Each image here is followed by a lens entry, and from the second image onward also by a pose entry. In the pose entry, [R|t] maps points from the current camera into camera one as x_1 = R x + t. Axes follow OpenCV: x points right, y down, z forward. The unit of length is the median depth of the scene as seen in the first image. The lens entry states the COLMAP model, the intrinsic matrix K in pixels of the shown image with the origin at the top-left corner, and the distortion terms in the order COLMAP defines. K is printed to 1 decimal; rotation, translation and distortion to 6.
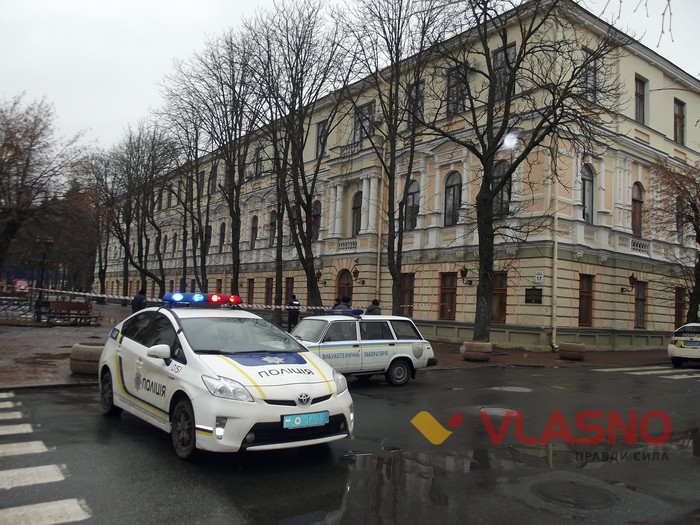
lens RADIAL K [[569.8, 0, 350.0], [0, 569.8, 262.5], [0, 0, 1]] dist [-0.001480, -0.000320]
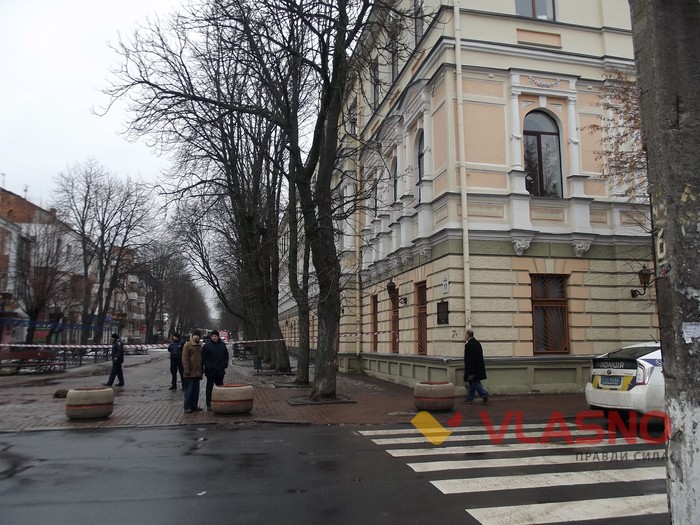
lens RADIAL K [[569.8, 0, 350.0], [0, 569.8, 262.5], [0, 0, 1]] dist [-0.001480, -0.000320]
pose [[0.919107, -0.104231, -0.379971, 0.460371], [0.078798, 0.993518, -0.081931, 0.043541], [0.386048, 0.045363, 0.921363, 0.314173]]
